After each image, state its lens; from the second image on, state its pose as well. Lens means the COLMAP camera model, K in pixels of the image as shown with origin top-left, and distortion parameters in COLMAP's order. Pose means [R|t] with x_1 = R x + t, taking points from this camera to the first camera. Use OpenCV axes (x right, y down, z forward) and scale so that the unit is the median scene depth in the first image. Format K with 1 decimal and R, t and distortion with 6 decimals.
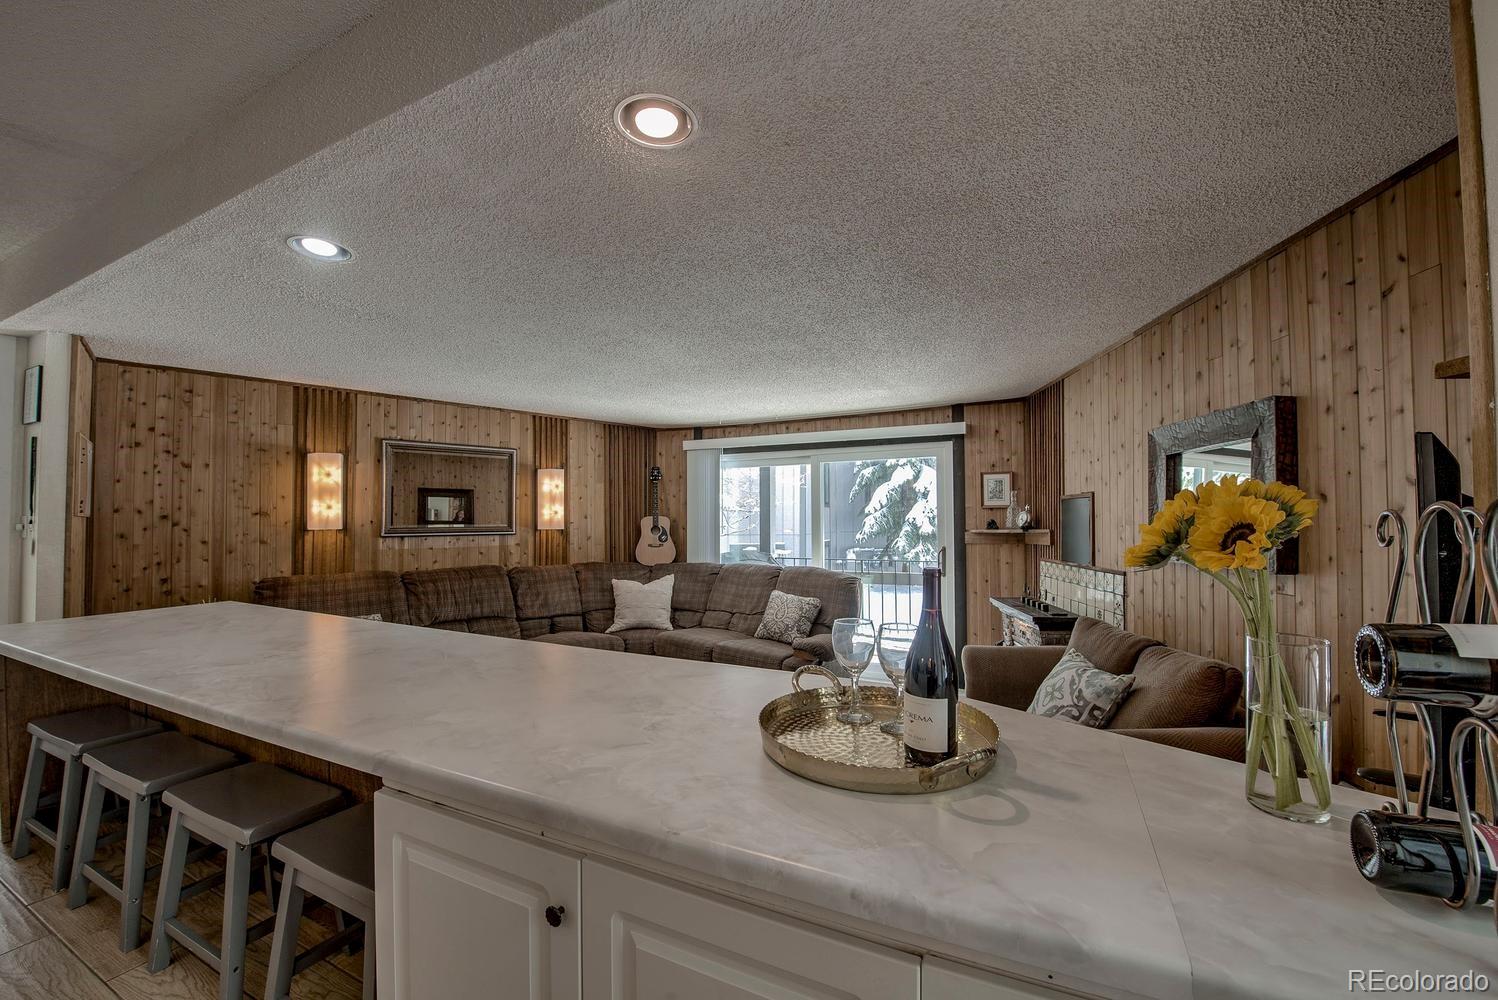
lens RADIAL K [[610.8, 0, 750.3], [0, 610.8, 500.4], [0, 0, 1]] dist [-0.017851, -0.002357]
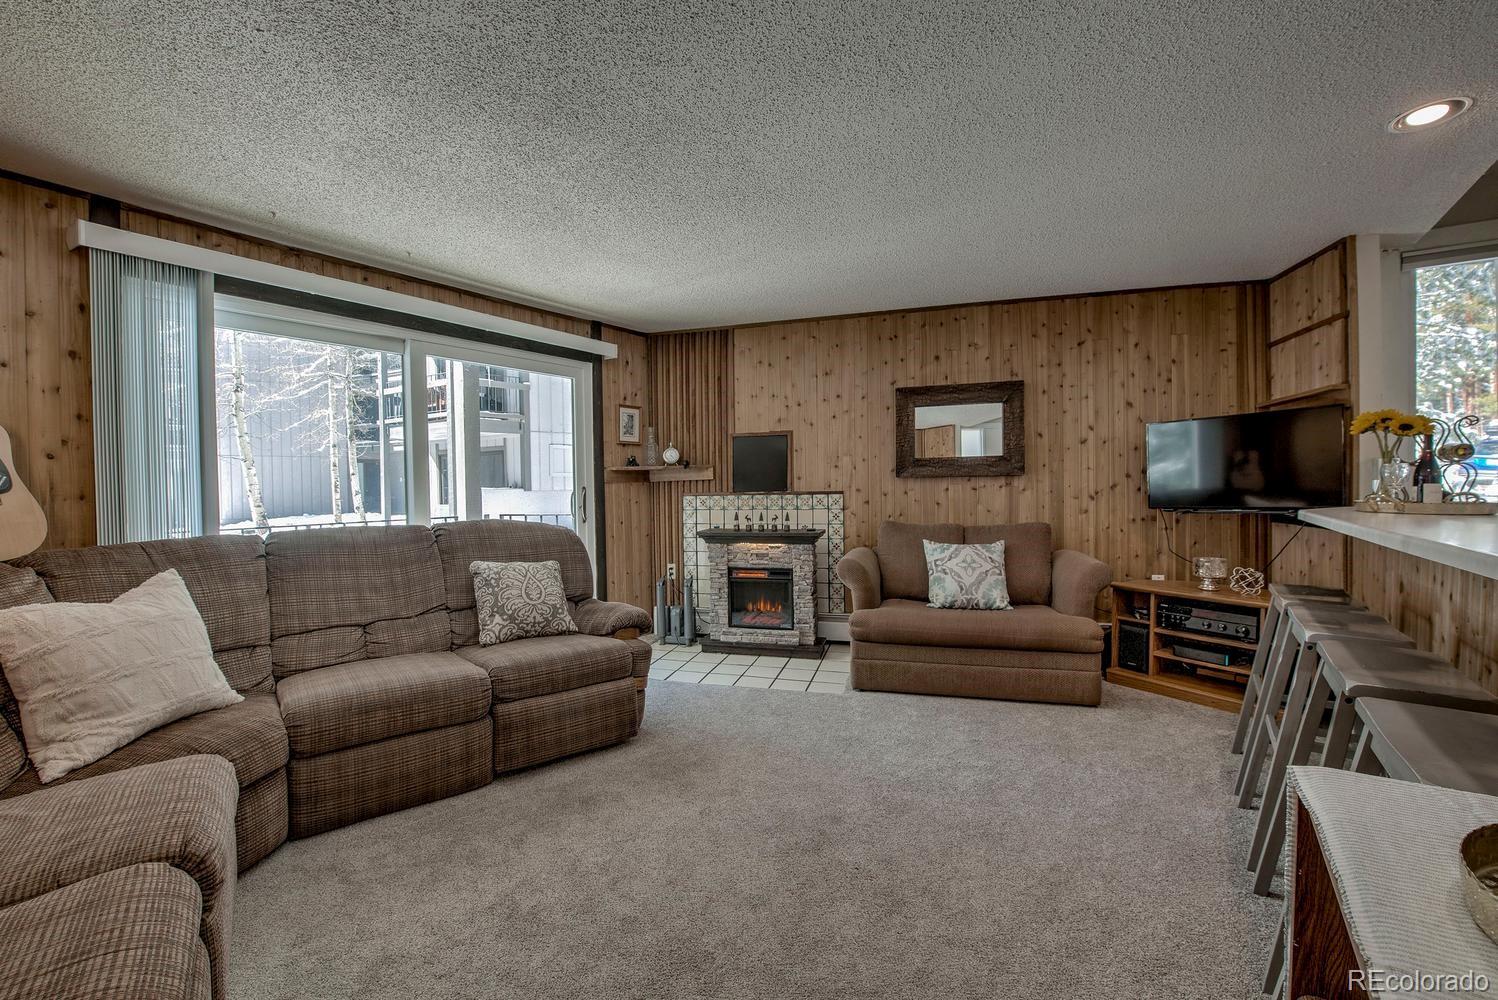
lens RADIAL K [[610.8, 0, 736.6], [0, 610.8, 502.5], [0, 0, 1]] dist [-0.017851, -0.002357]
pose [[0.167533, -0.024916, 0.985552, -0.500673], [-0.016458, 0.999471, 0.028066, 0.073074], [-0.985729, -0.020922, 0.167034, 0.671945]]
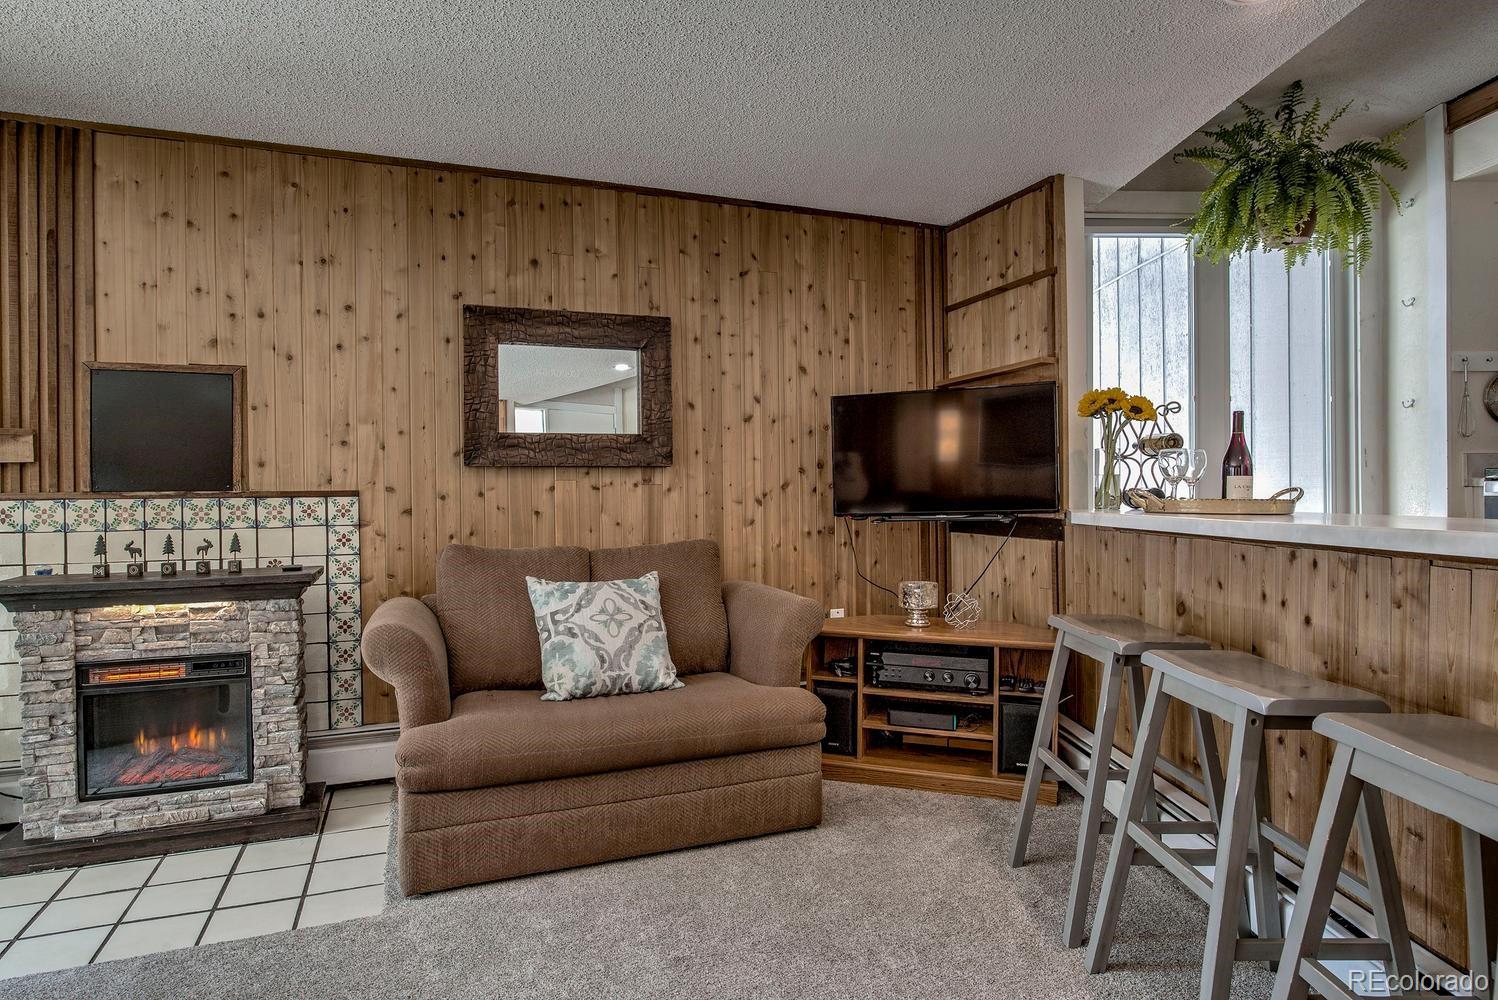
lens RADIAL K [[862.6, 0, 761.6], [0, 862.6, 498.9], [0, 0, 1]] dist [-0.001187, -0.001635]
pose [[-0.470198, -0.001515, 0.882560, -0.314376], [-0.017291, 0.999822, -0.007496, 0.084610], [-0.882391, -0.018785, -0.470141, 0.706125]]
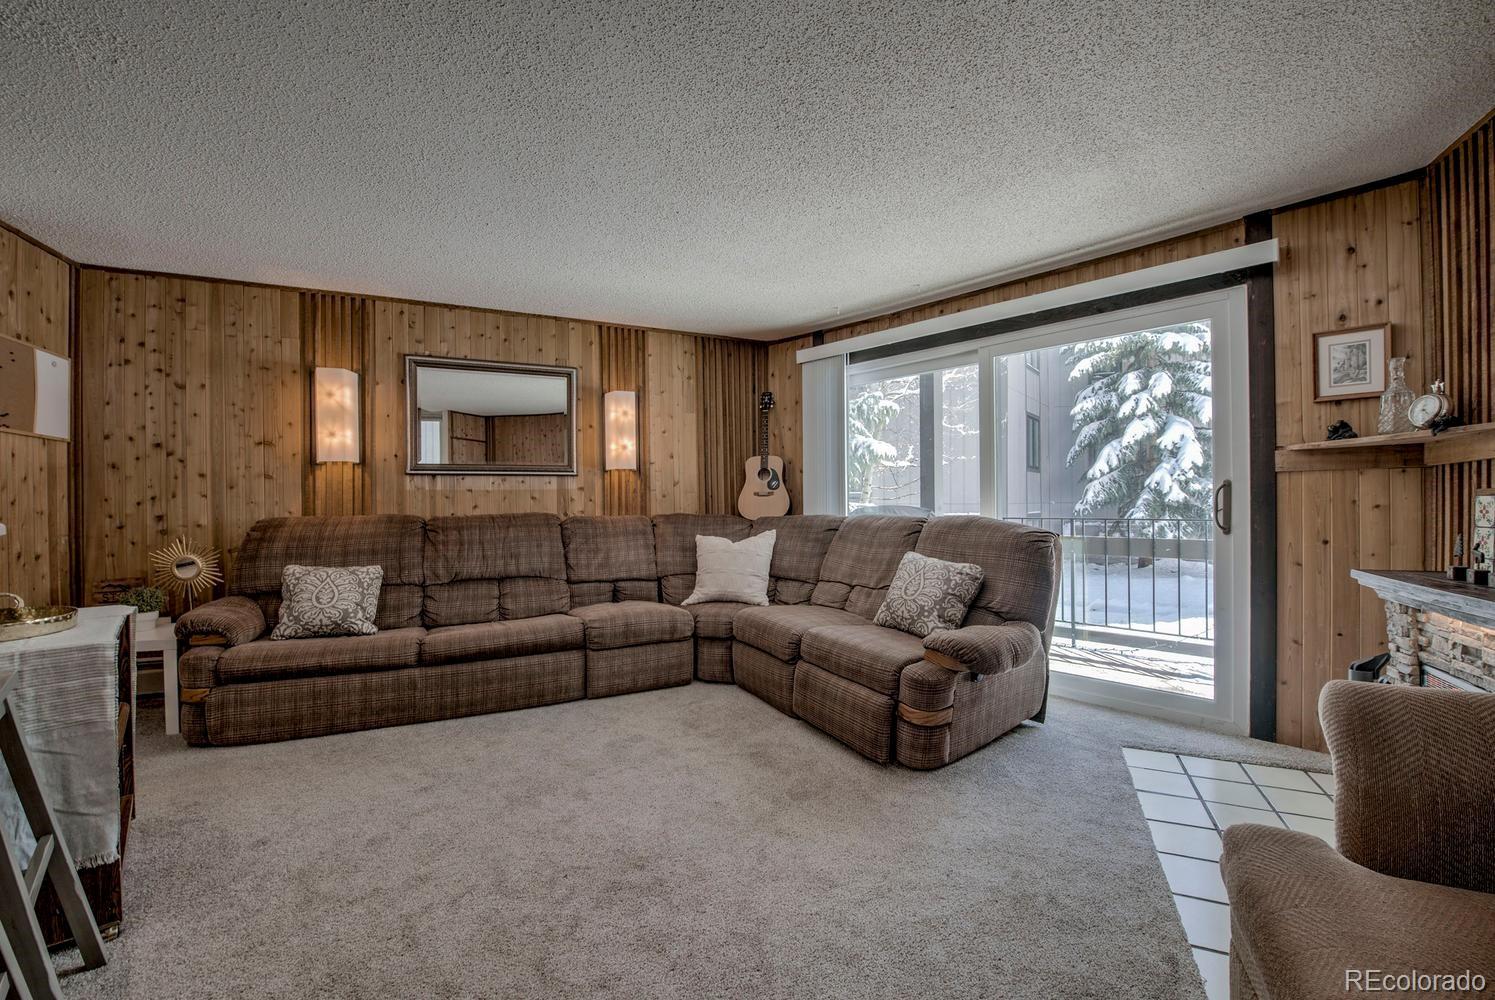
lens RADIAL K [[609.6, 0, 743.8], [0, 609.6, 500.5], [0, 0, 1]] dist [-0.017851, -0.002357]
pose [[0.944090, -0.005266, -0.329645, 0.086794], [0.015809, 0.999445, 0.029311, 0.074286], [0.329308, -0.032884, 0.943650, 0.353766]]
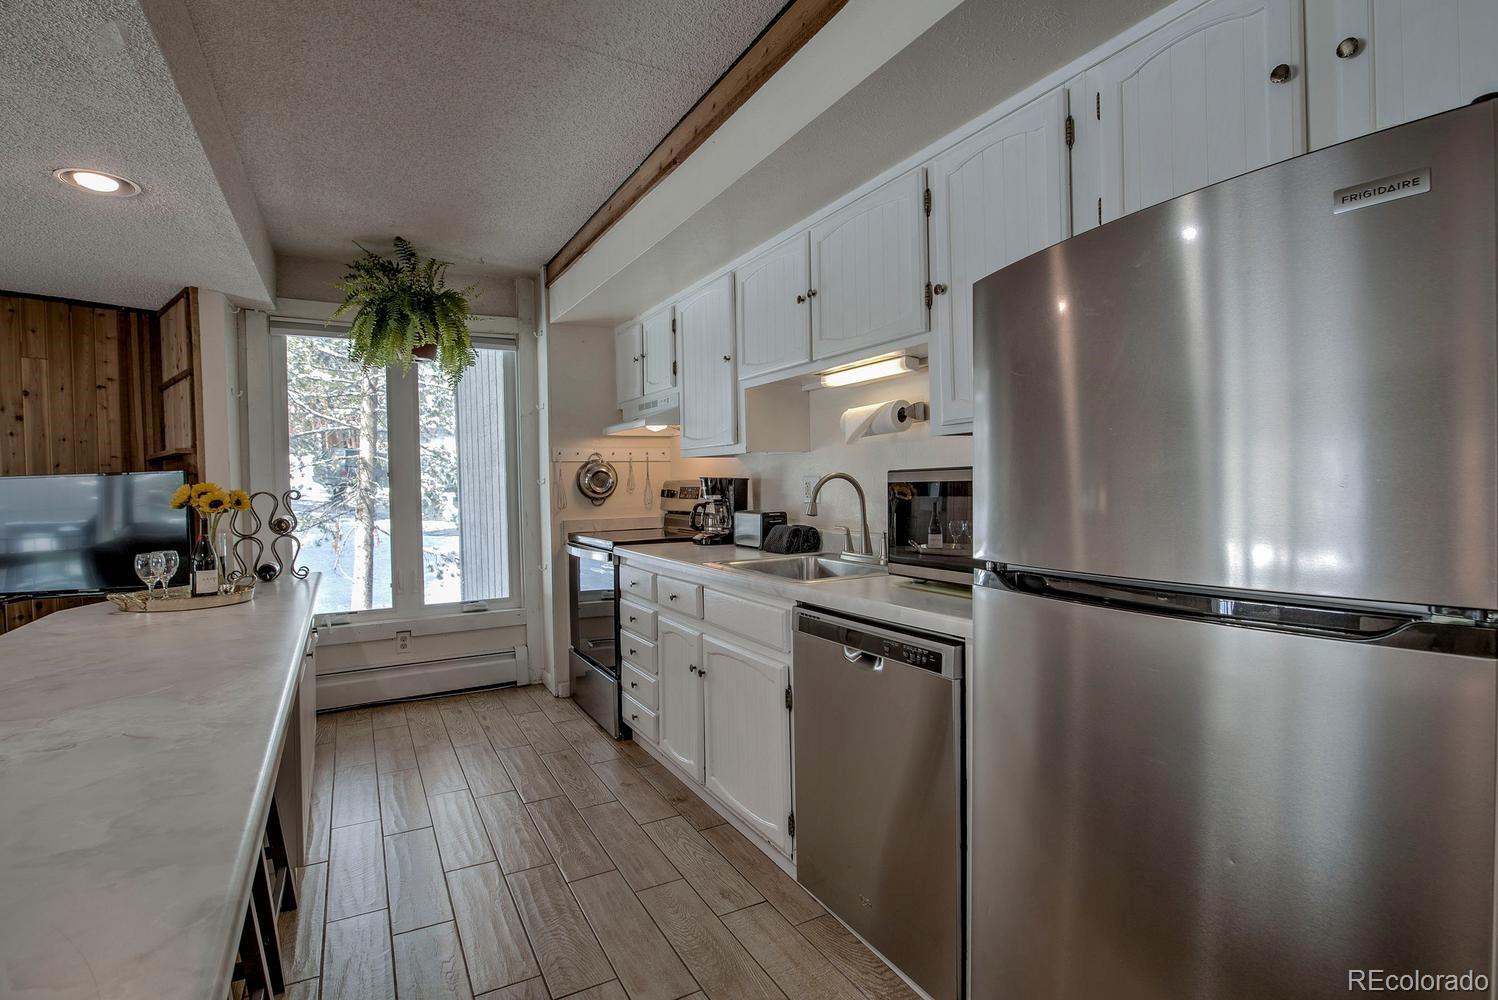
lens RADIAL K [[717.6, 0, 742.1], [0, 717.6, 495.7], [0, 0, 1]] dist [-0.012729, -0.000495]
pose [[-0.821669, 0.007505, 0.569915, -0.592507], [0.003690, 0.999962, -0.007847, 0.010343], [-0.569952, -0.004344, -0.821666, 0.415463]]
